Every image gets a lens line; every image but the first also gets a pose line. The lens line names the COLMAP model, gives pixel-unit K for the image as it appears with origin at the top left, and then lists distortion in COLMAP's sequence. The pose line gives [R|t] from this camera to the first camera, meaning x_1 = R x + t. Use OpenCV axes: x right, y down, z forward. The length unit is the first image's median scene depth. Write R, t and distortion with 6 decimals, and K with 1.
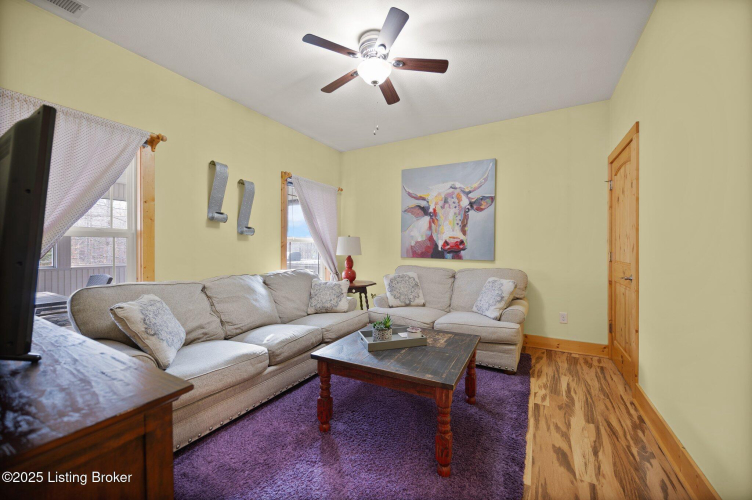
lens RADIAL K [[293.2, 0, 382.6], [0, 293.2, 247.4], [0, 0, 1]] dist [-0.001340, 0.000160]
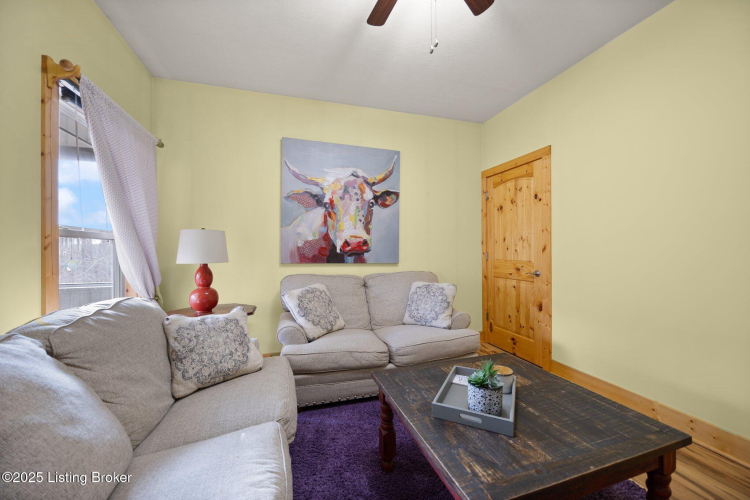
lens RADIAL K [[292.4, 0, 373.0], [0, 292.4, 248.4], [0, 0, 1]] dist [-0.001340, 0.000160]
pose [[0.696510, 0.000244, 0.717547, -0.310907], [0.005159, 0.999972, -0.005348, 0.003602], [-0.717529, 0.007426, 0.696489, 0.405045]]
